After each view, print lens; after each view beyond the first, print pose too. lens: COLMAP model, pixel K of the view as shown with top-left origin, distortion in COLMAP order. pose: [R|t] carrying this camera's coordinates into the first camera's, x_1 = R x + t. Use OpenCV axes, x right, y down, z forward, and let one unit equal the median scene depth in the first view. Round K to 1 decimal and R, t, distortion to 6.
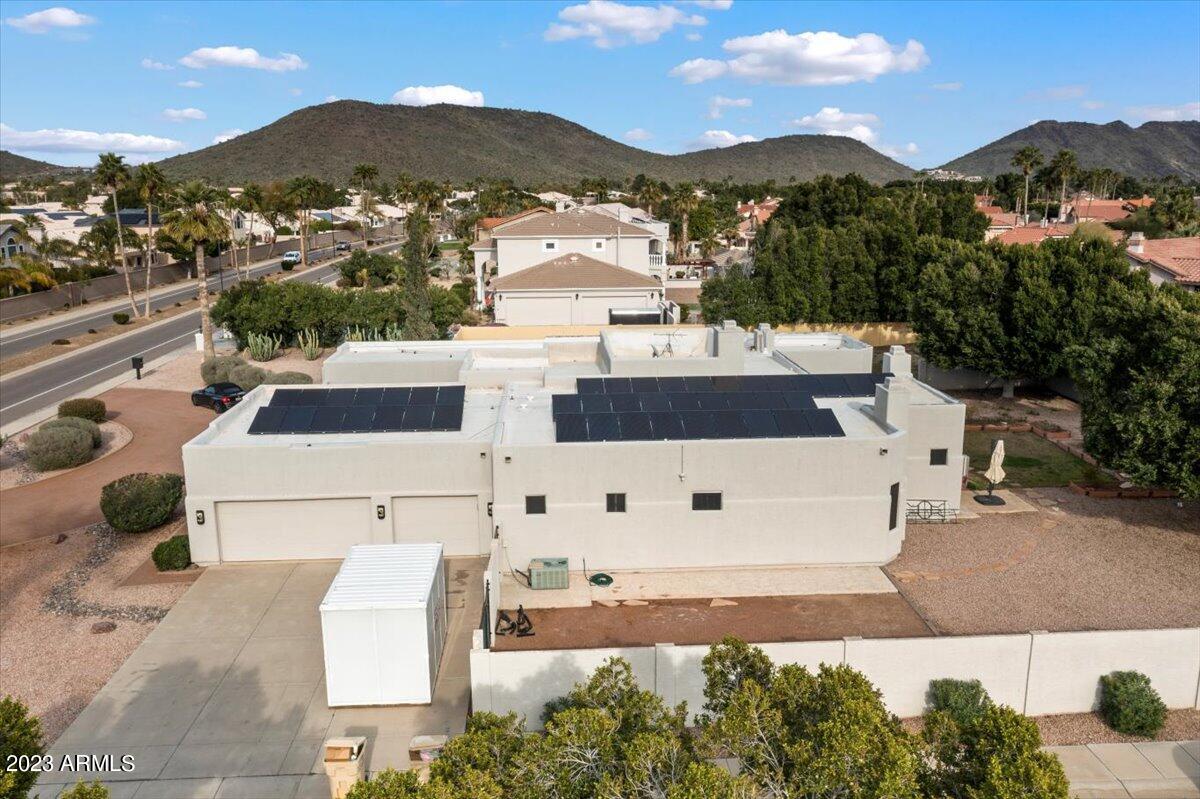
lens RADIAL K [[960.1, 0, 600.0], [0, 960.1, 399.5], [0, 0, 1]] dist [-0.007322, -0.000989]
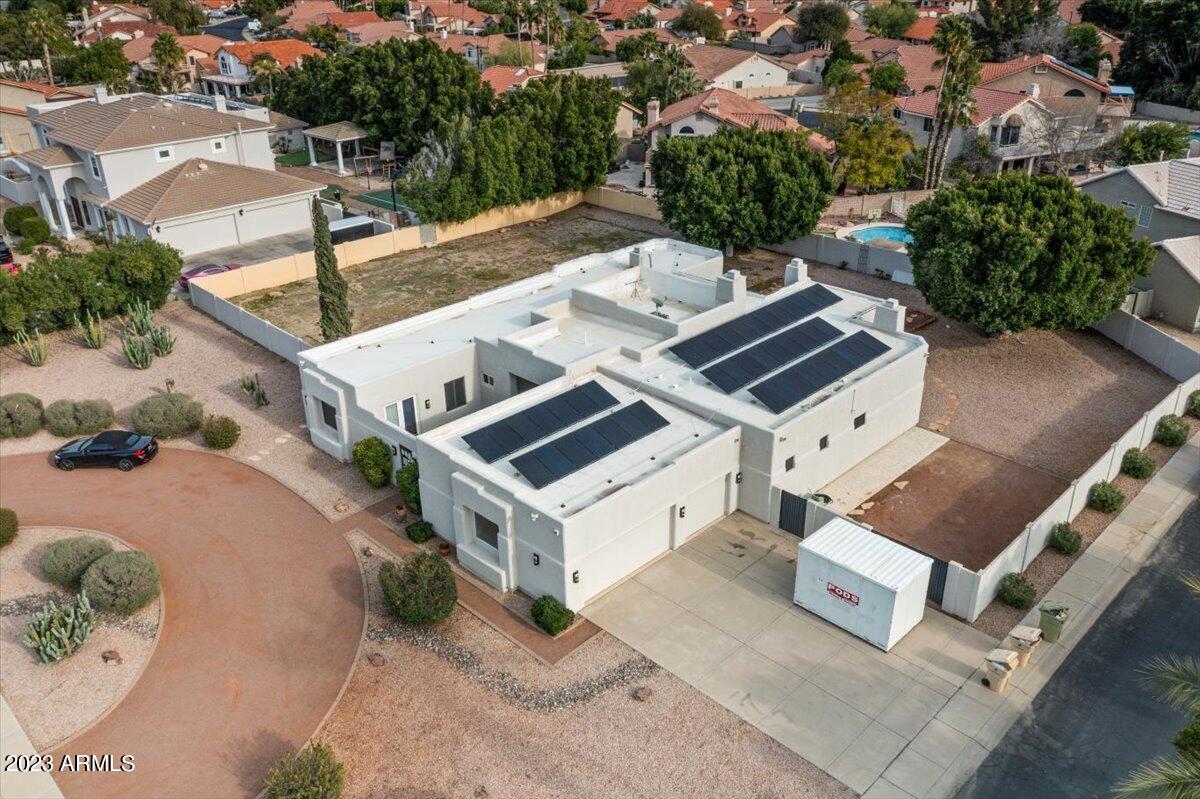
lens RADIAL K [[960.1, 0, 600.0], [0, 960.1, 399.5], [0, 0, 1]] dist [-0.007322, -0.000989]
pose [[0.740278, -0.294361, 0.604434, -0.618903], [0.151798, 0.949019, 0.276262, -0.227334], [-0.654940, -0.112759, 0.747221, 0.115122]]
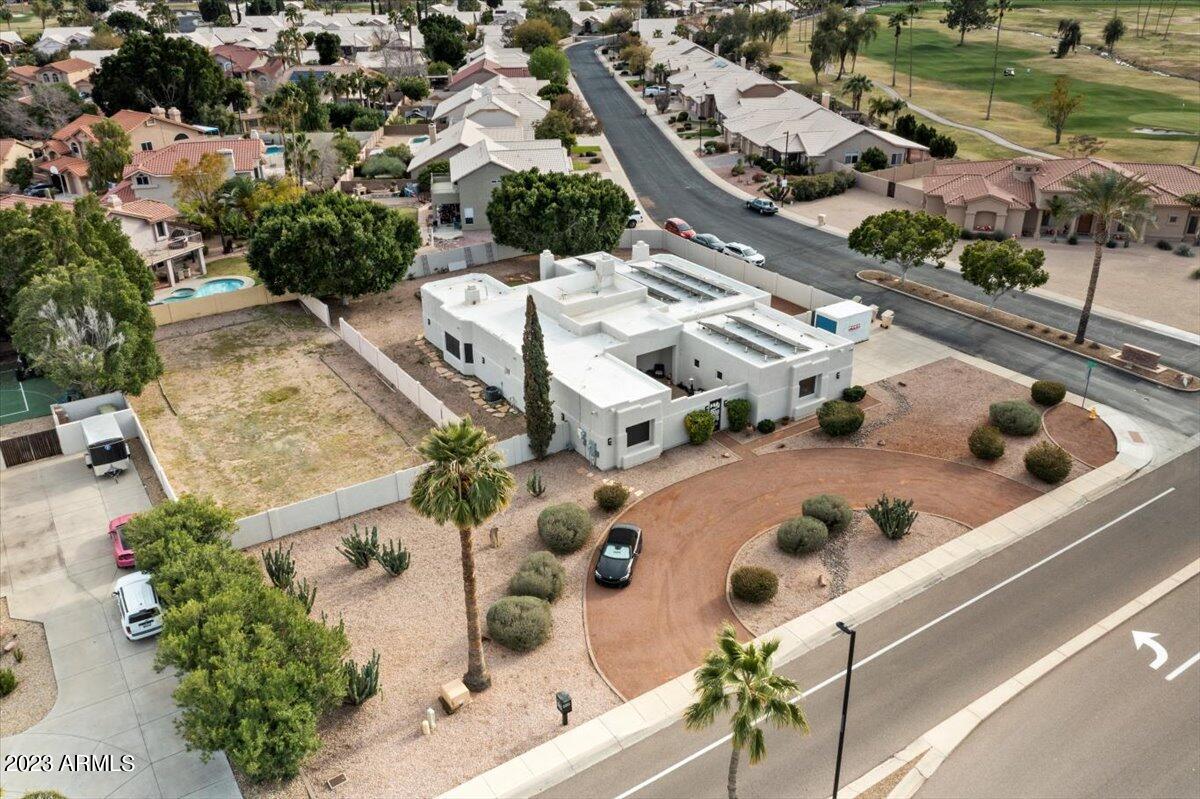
lens RADIAL K [[924.4, 0, 600.0], [0, 924.4, 399.5], [0, 0, 1]] dist [-0.002014, -0.000850]
pose [[-0.516548, -0.368843, 0.772744, -1.099644], [0.191344, 0.829921, 0.524041, -0.639776], [-0.834605, 0.418553, -0.358118, 1.395511]]
